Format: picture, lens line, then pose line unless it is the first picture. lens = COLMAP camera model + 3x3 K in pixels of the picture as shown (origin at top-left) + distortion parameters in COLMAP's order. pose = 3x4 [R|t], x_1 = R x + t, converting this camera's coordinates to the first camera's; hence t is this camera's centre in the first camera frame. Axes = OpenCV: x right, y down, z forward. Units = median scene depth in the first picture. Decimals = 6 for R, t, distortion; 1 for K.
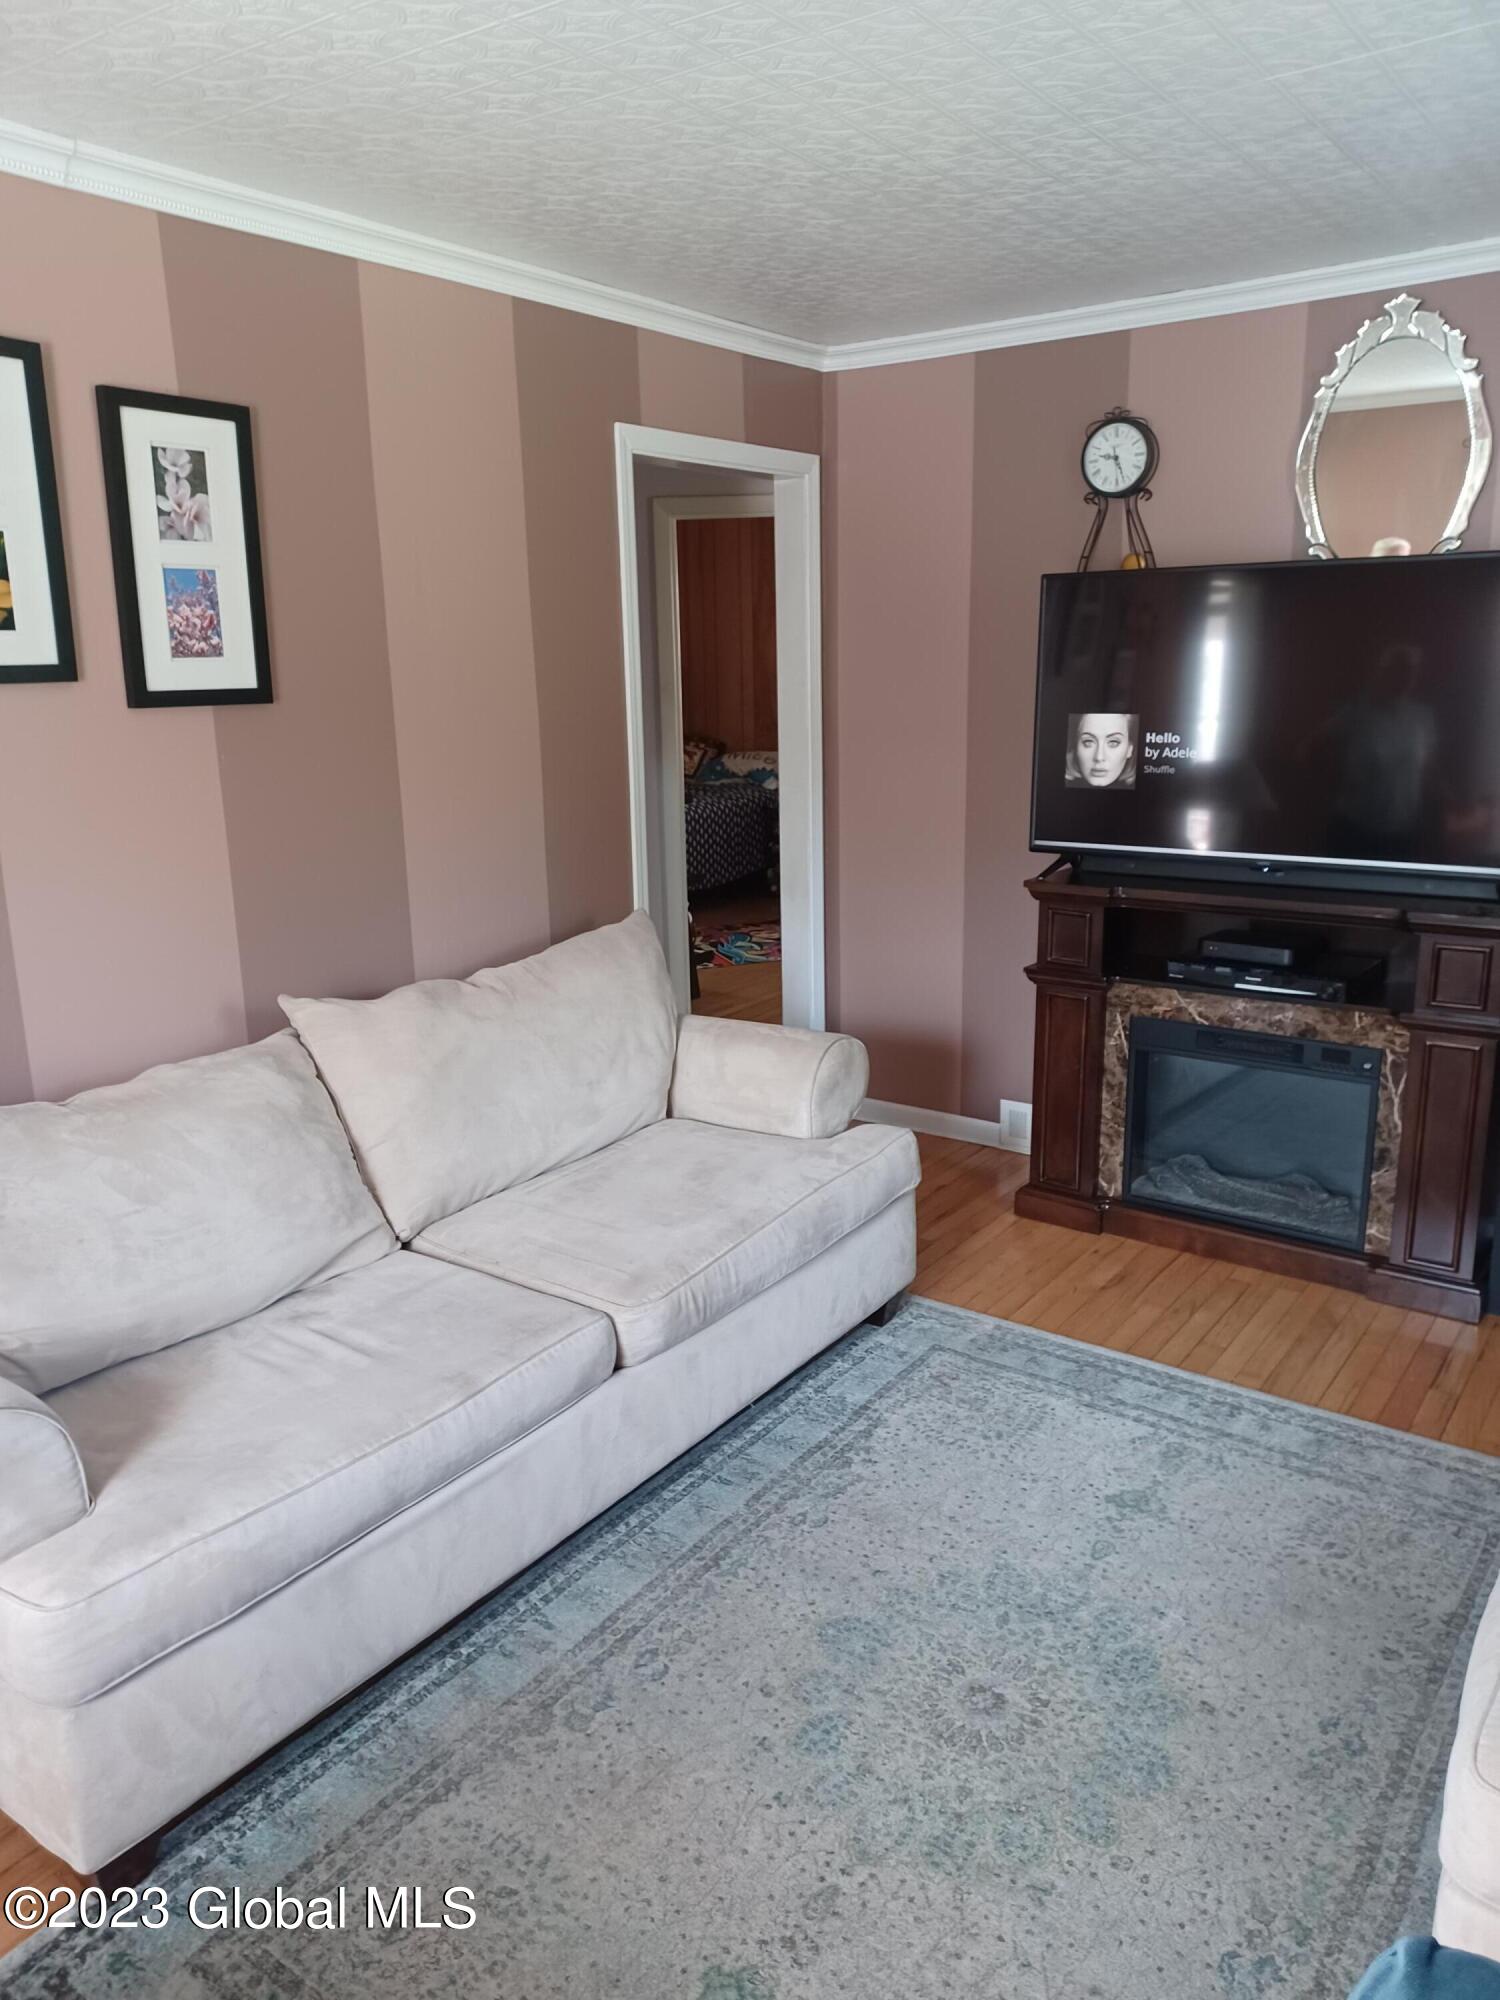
lens RADIAL K [[1455.5, 0, 749.8], [0, 1455.5, 998.9], [0, 0, 1]] dist [-0.000175, -0.000017]
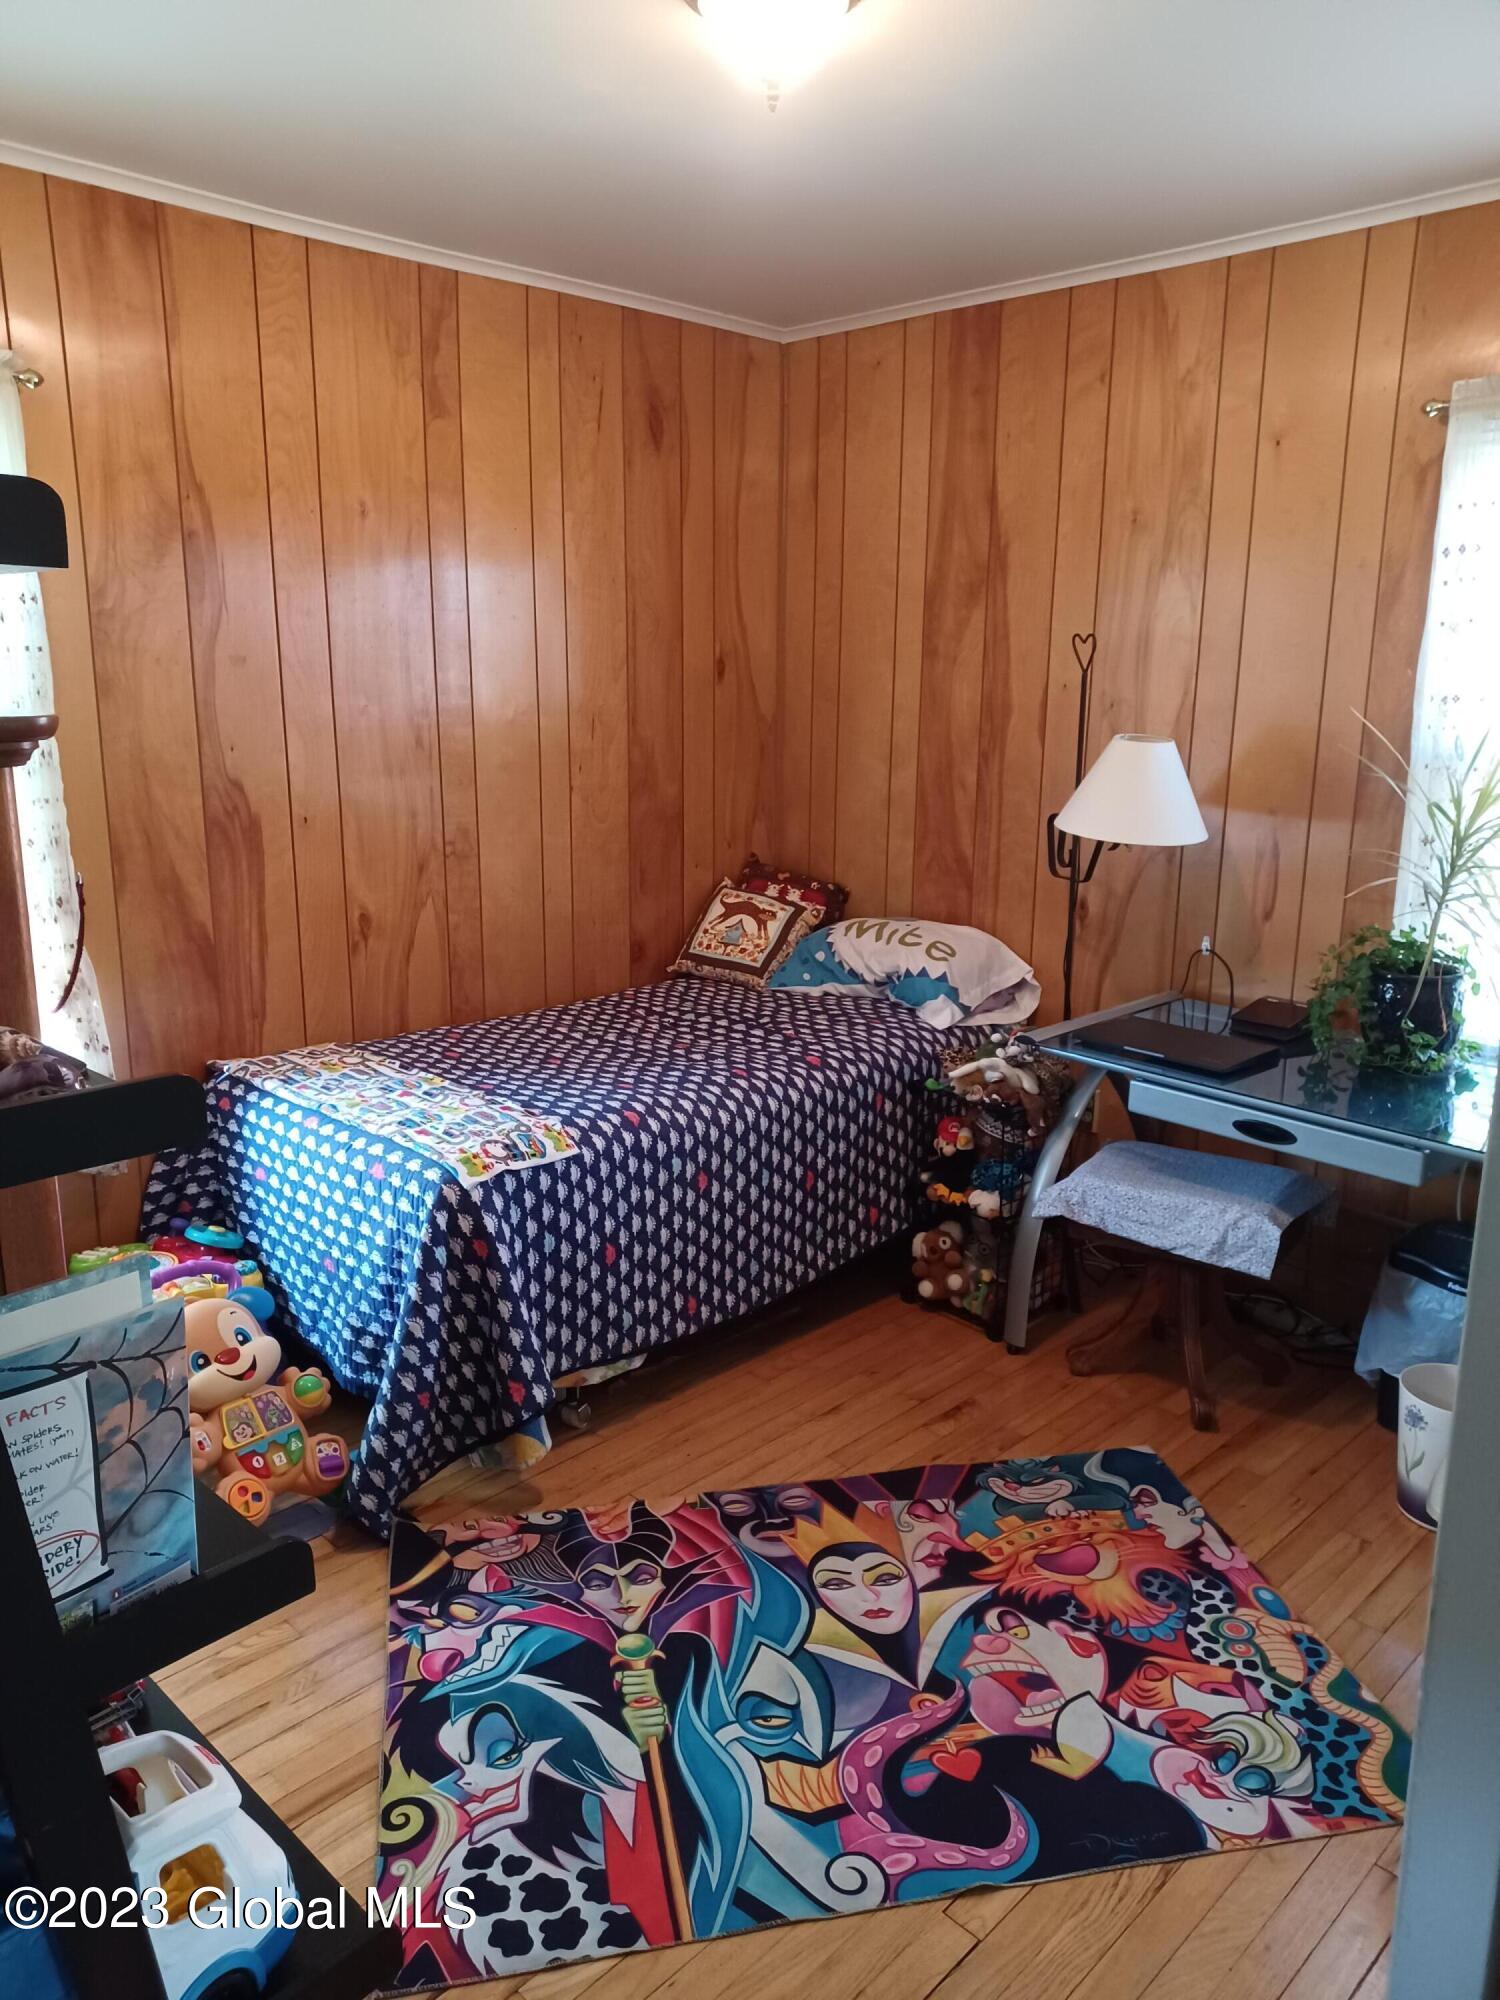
lens RADIAL K [[1455.5, 0, 750.7], [0, 1455.5, 1001.3], [0, 0, 1]] dist [-0.000175, -0.000017]
pose [[0.986413, 0.057597, -0.153854, 0.024625], [-0.058560, 0.998282, -0.001732, -0.143020], [0.153490, 0.010718, 0.988092, 0.573963]]
